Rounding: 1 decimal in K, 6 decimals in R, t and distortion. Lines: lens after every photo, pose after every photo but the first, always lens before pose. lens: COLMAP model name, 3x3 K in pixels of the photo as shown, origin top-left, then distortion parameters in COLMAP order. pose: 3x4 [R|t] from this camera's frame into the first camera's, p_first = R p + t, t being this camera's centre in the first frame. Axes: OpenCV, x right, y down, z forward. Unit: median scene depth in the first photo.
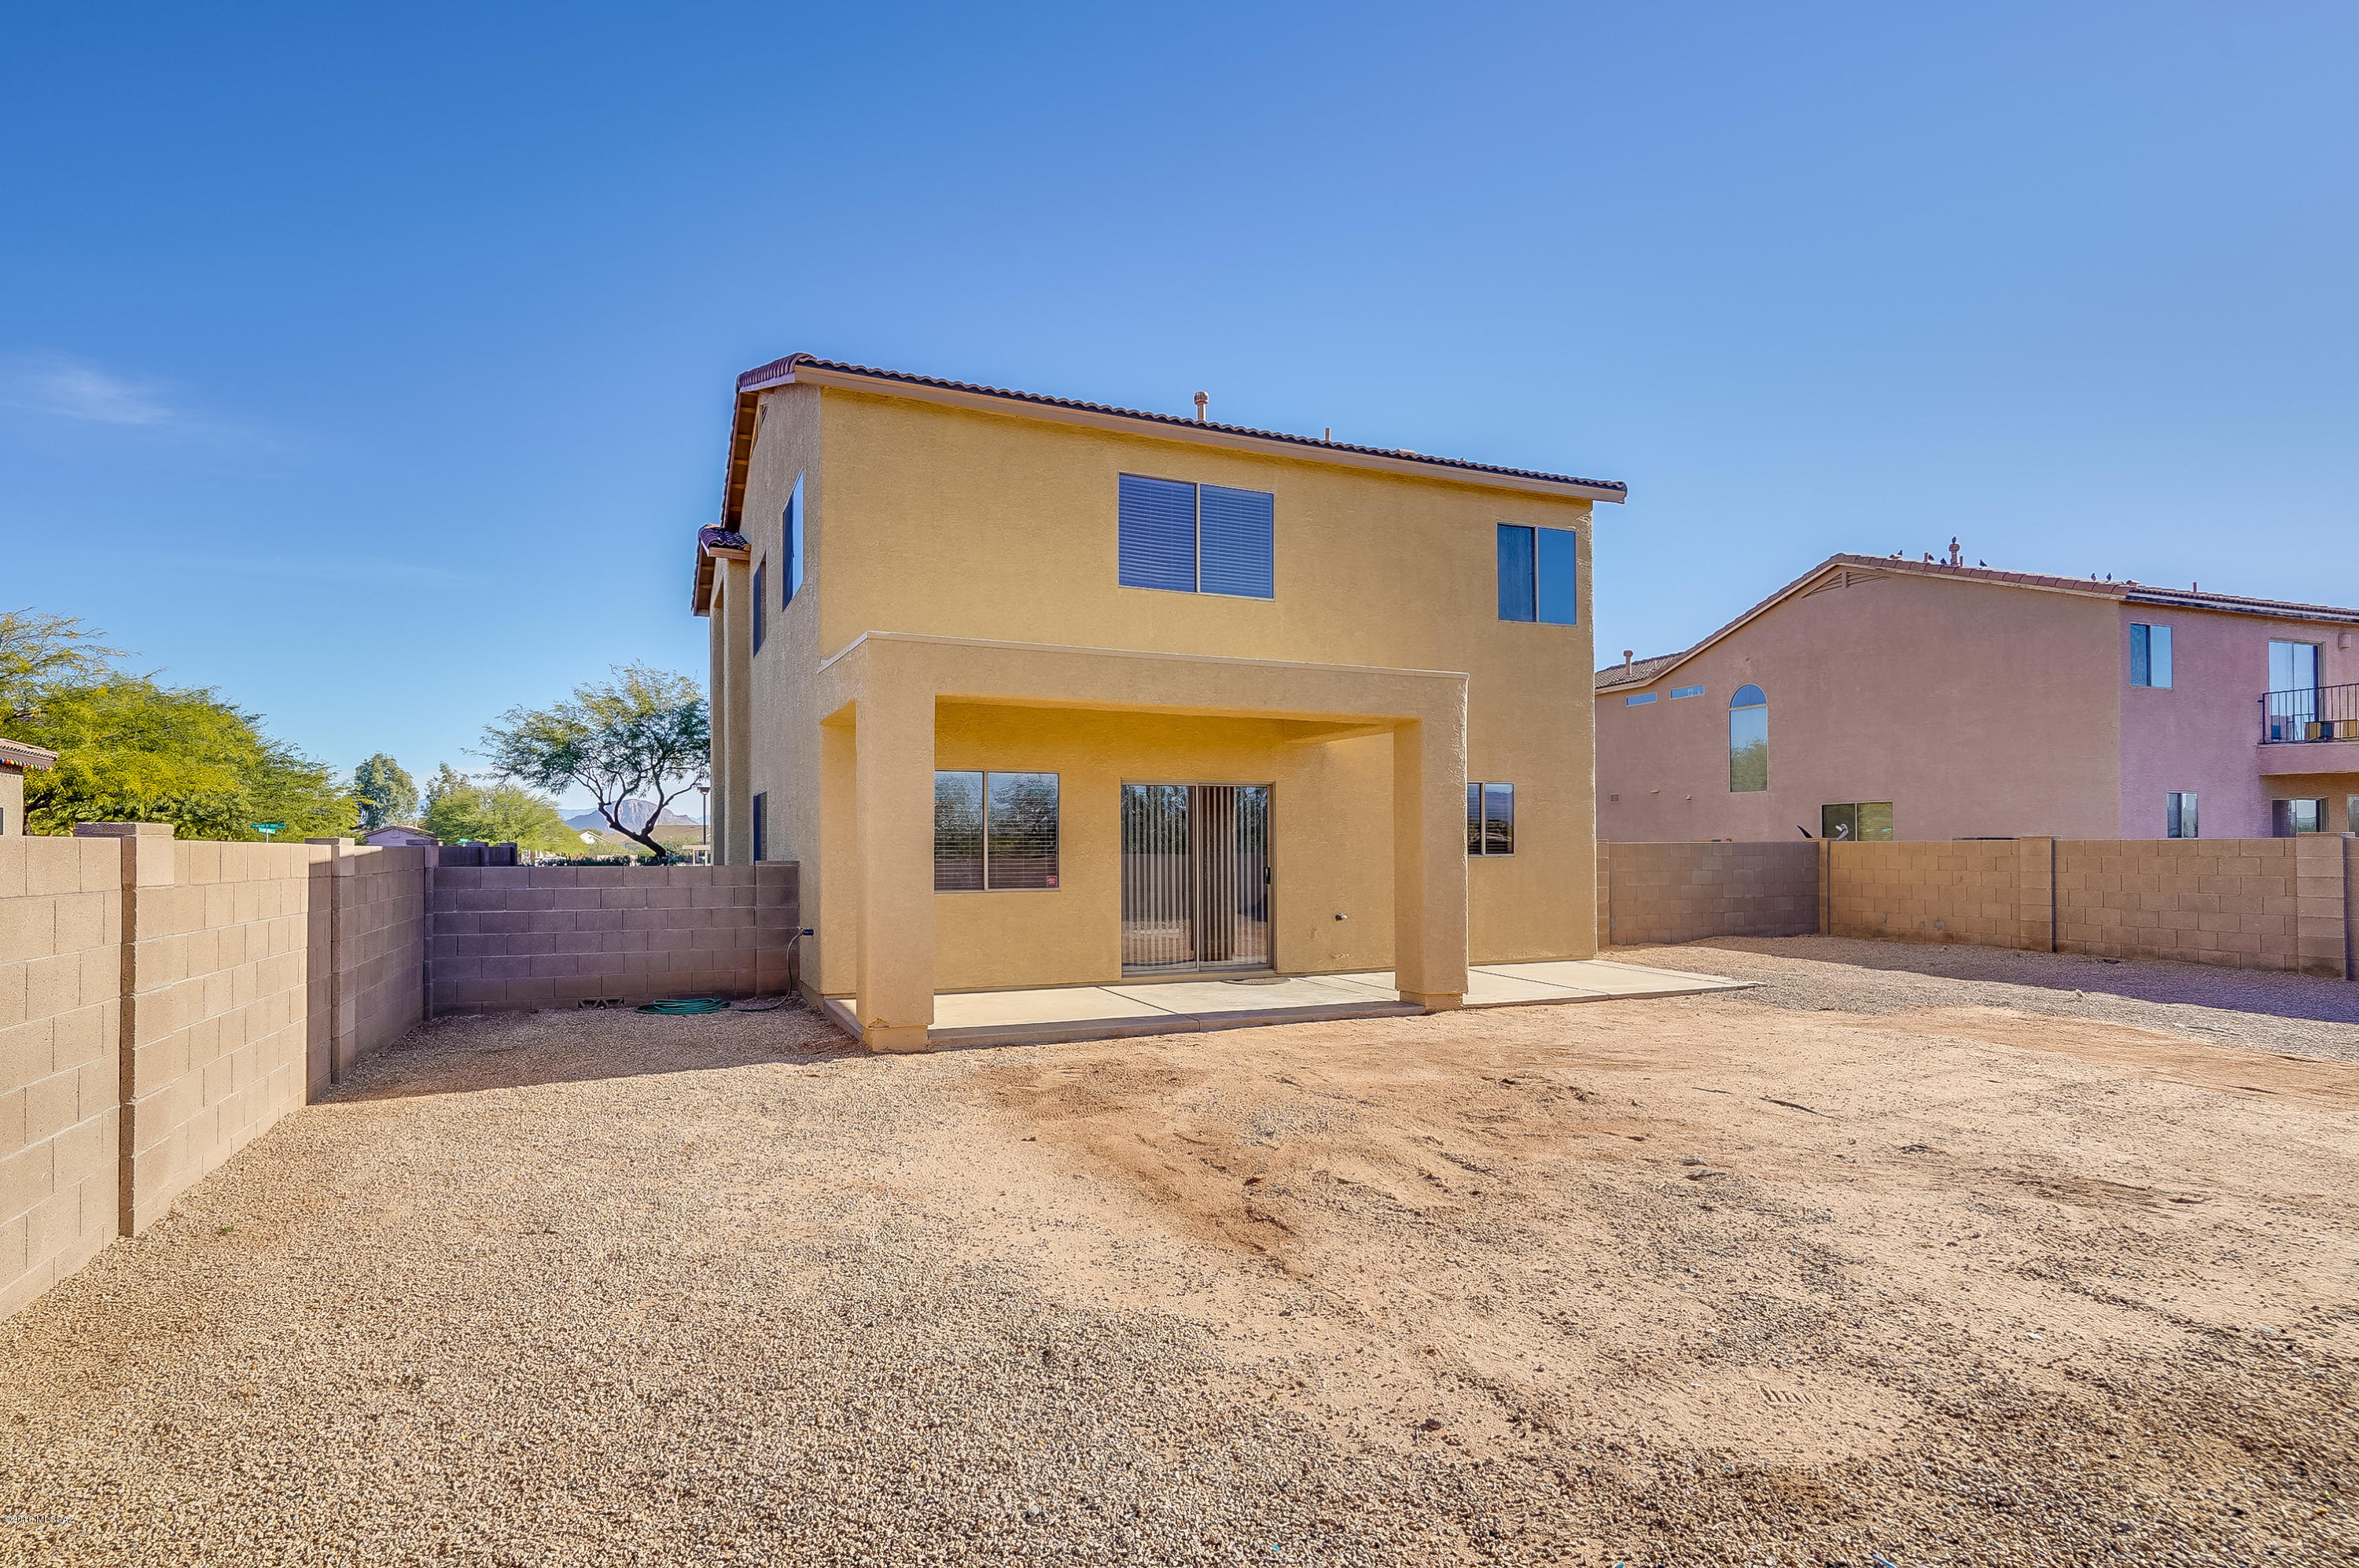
lens RADIAL K [[1131.4, 0, 1128.0], [0, 1131.4, 834.8], [0, 0, 1]] dist [0.000559, 0.001108]
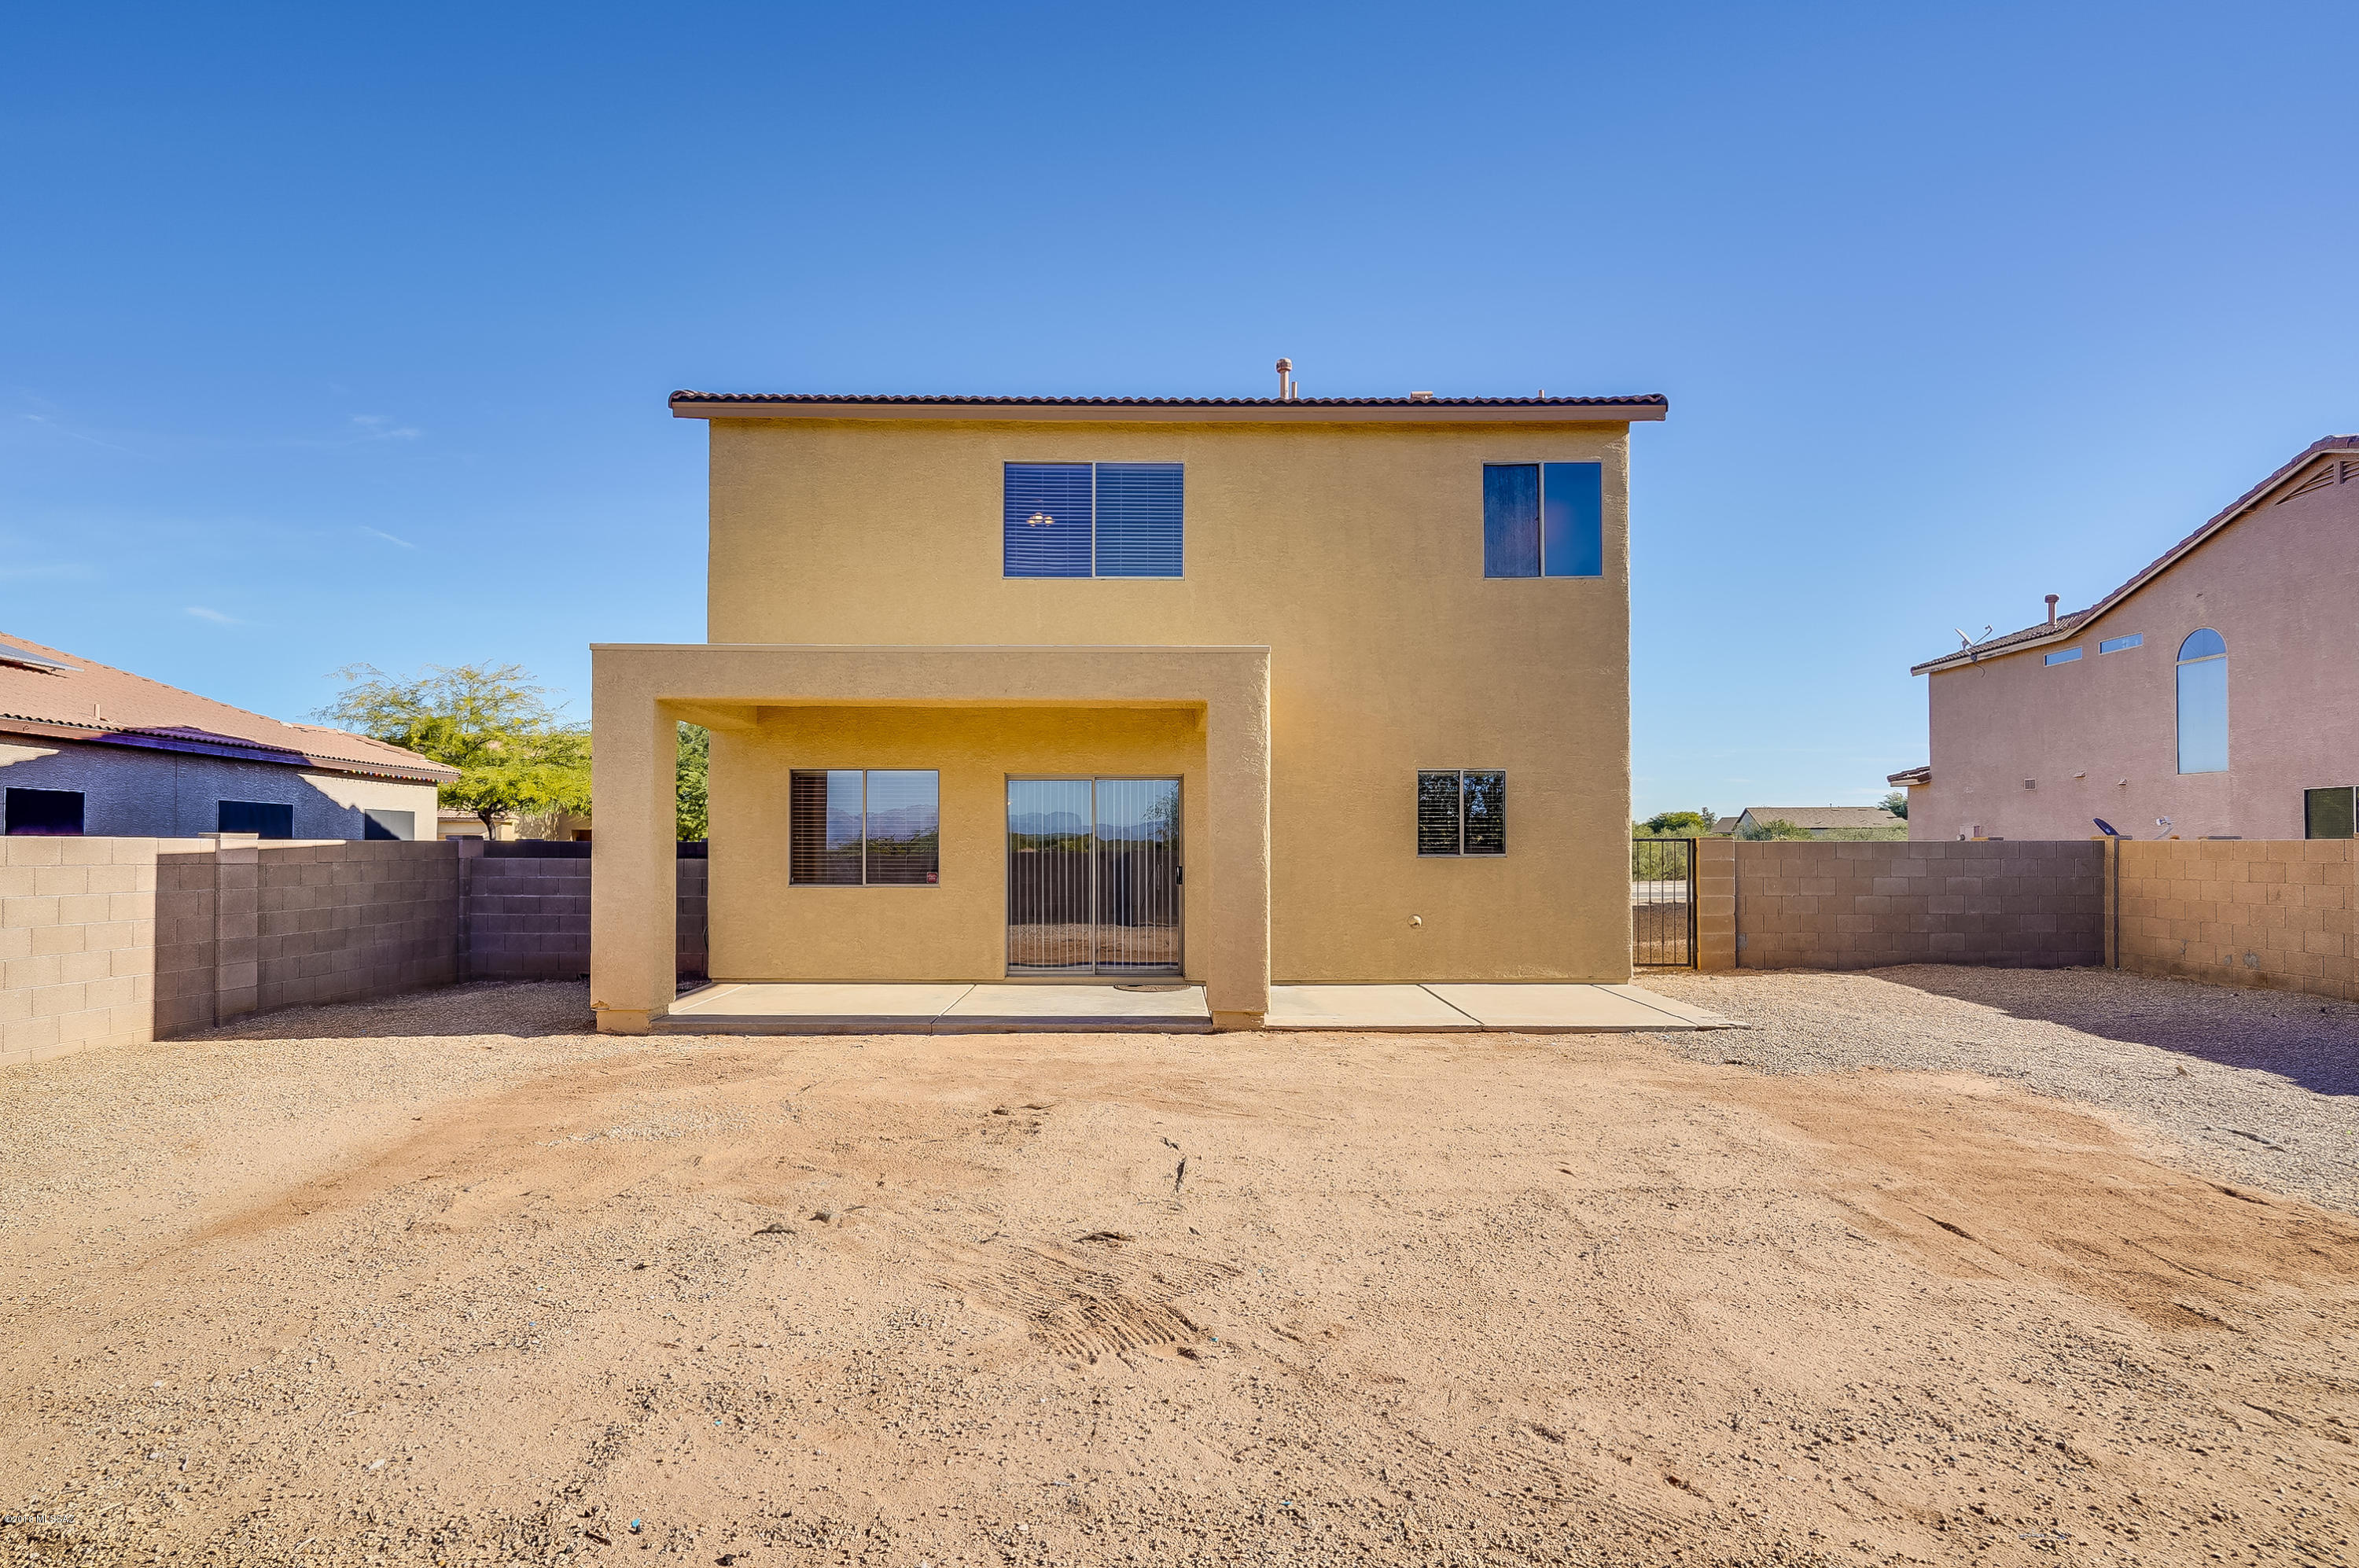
lens RADIAL K [[1131.4, 0, 1194.8], [0, 1131.4, 832.4], [0, 0, 1]] dist [0.000559, 0.001108]
pose [[0.927377, 0.000013, -0.374128, 0.495632], [0.000206, 1.000000, 0.000544, 0.000404], [0.374128, -0.000581, 0.927377, 0.146659]]
